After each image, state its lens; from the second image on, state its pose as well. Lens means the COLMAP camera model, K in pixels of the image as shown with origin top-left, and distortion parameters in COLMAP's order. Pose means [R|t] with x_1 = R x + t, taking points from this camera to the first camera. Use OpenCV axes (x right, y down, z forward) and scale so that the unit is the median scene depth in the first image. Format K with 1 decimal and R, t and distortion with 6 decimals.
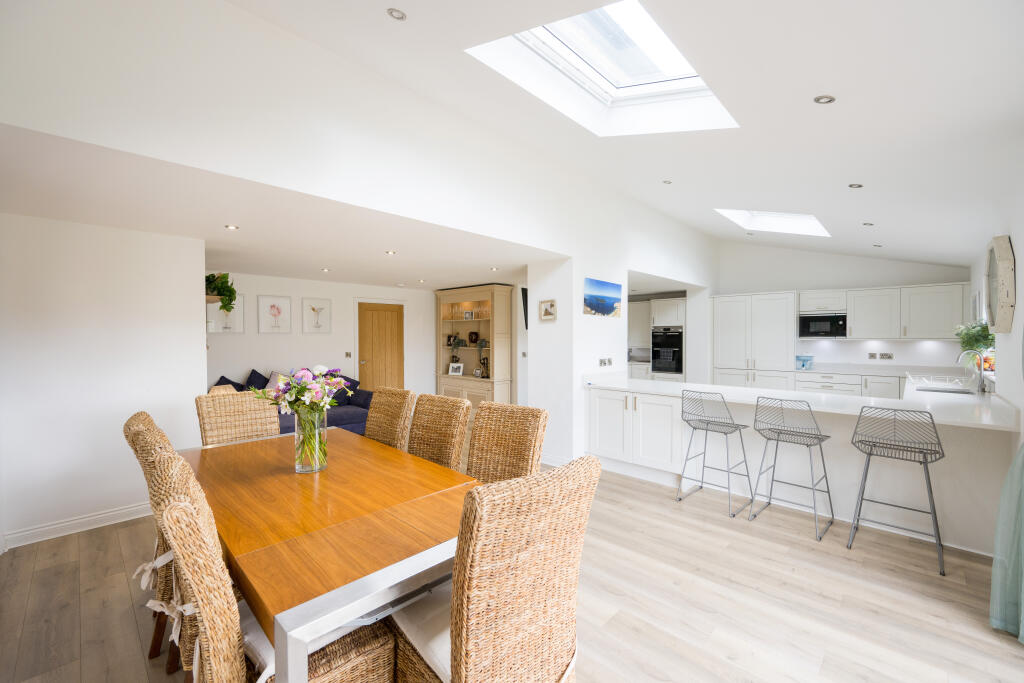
lens RADIAL K [[413.0, 0, 512.0], [0, 413.0, 341.5], [0, 0, 1]] dist [0.000513, -0.000196]
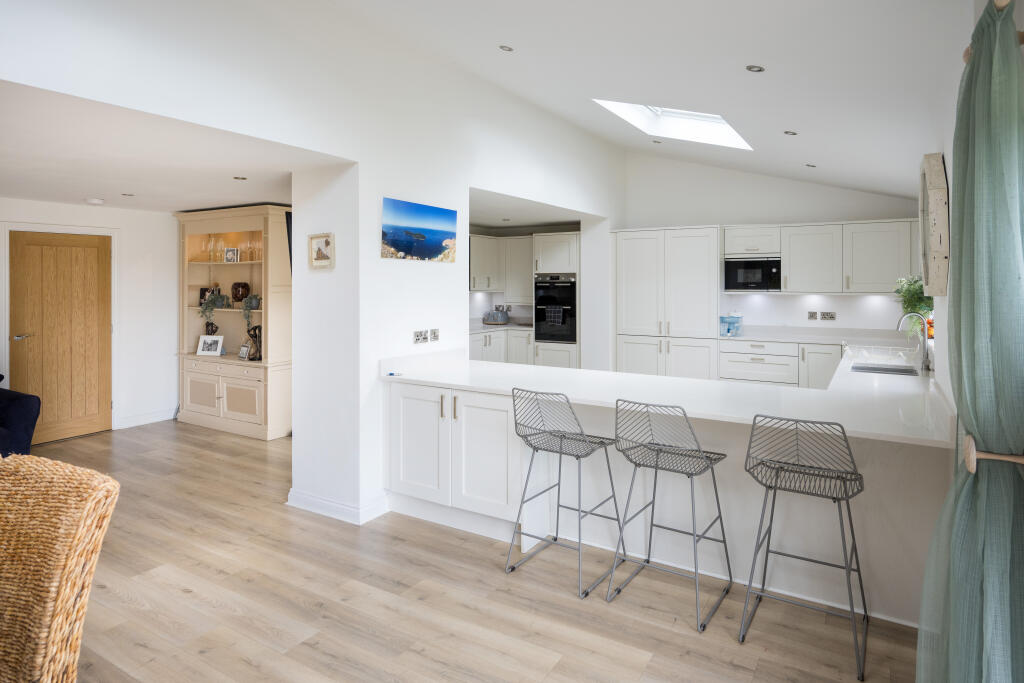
lens RADIAL K [[594.4, 0, 514.2], [0, 594.4, 282.1], [0, 0, 1]] dist [0.000680, 0.001076]
pose [[0.975756, -0.001300, 0.218856, 0.132207], [0.003943, 0.999925, -0.011638, -0.015770], [-0.218824, 0.012219, 0.975688, 0.088702]]
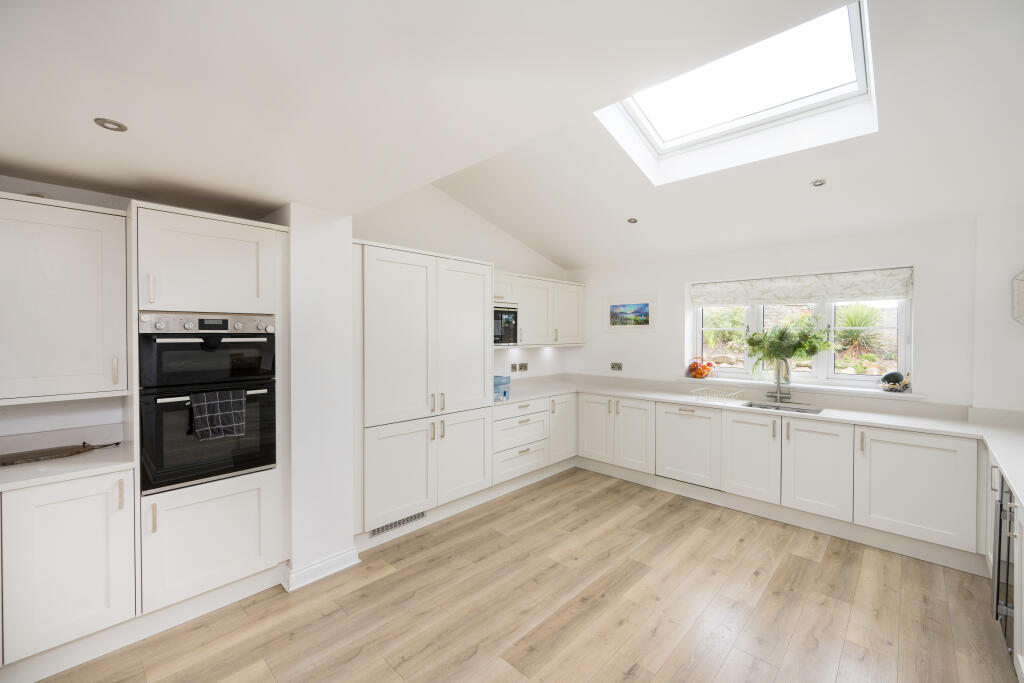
lens RADIAL K [[413.0, 0, 512.0], [0, 413.0, 341.5], [0, 0, 1]] dist [0.000513, -0.000196]
pose [[-0.004193, -0.014158, 0.999891, 0.133053], [0.013799, 0.999804, 0.014214, -0.025236], [-0.999896, 0.013857, -0.003997, 1.092412]]
